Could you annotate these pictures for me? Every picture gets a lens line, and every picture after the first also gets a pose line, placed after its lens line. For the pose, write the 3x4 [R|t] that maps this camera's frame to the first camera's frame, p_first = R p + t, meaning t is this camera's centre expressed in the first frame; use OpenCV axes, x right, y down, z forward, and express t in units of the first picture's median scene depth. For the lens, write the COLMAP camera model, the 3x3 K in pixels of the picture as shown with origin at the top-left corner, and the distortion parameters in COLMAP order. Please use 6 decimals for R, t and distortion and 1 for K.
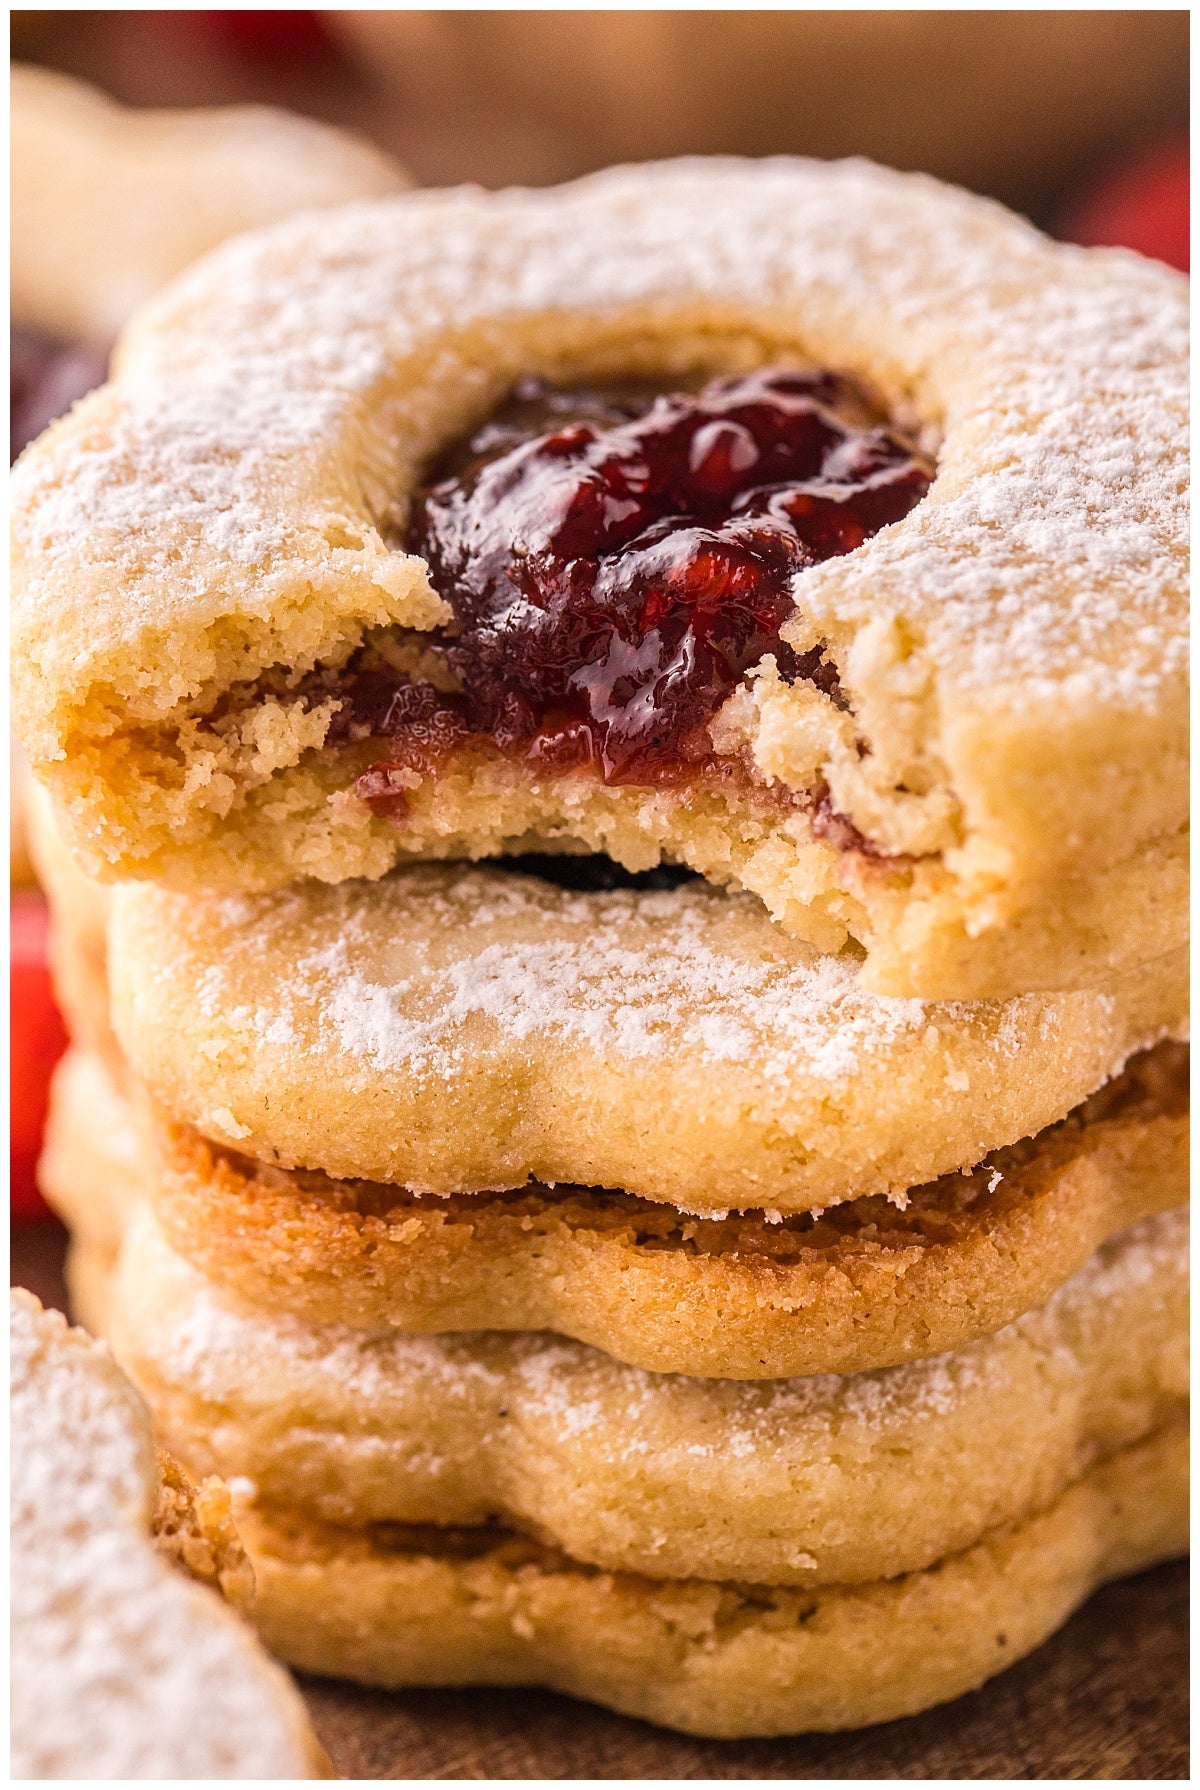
lens RADIAL K [[8494.4, 0, 618.0], [0, 8494.4, 1084.7], [0, 0, 1]] dist [0.213338, 0.000000]
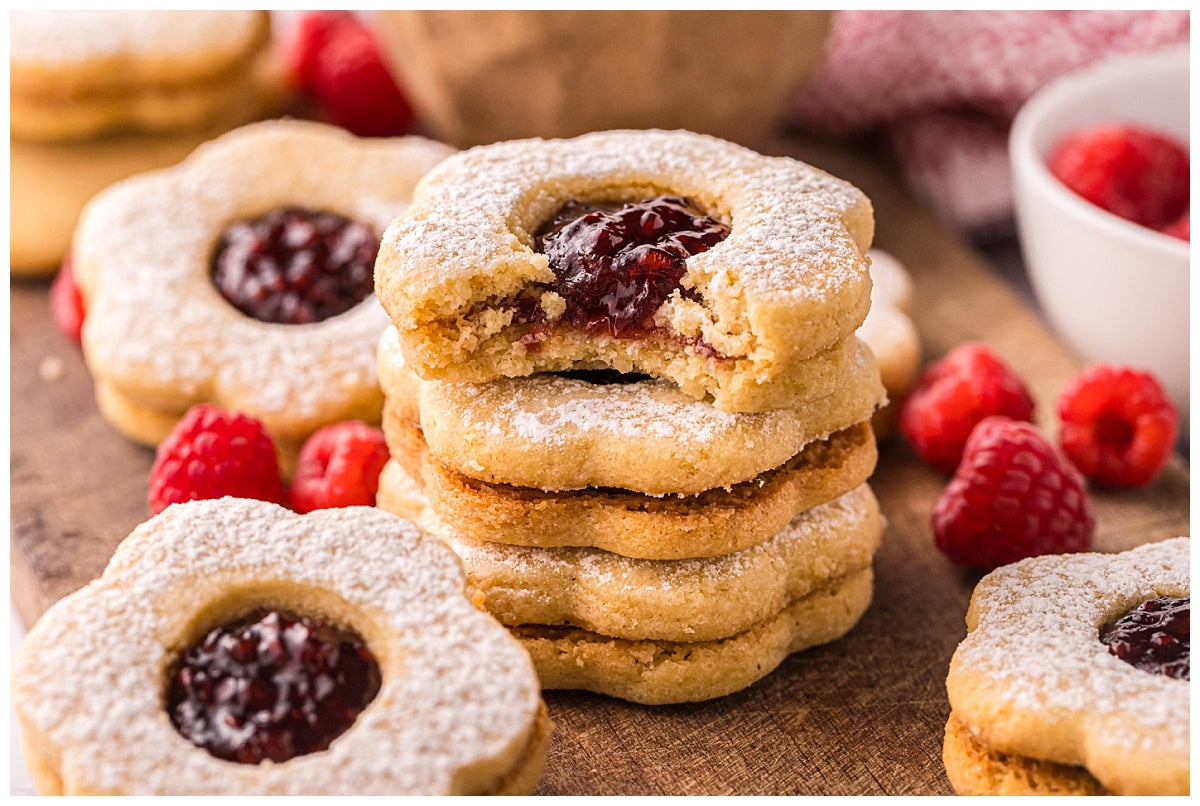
lens RADIAL K [[4886.9, 0, 597.5], [0, 4886.9, 308.8], [0, 0, 1]] dist [-0.065665, 0.000000]
pose [[0.995564, -0.000387, 0.094091, -0.152328], [0.013212, 0.990660, -0.135713, 0.165002], [-0.093159, 0.136354, 0.986270, -0.528291]]
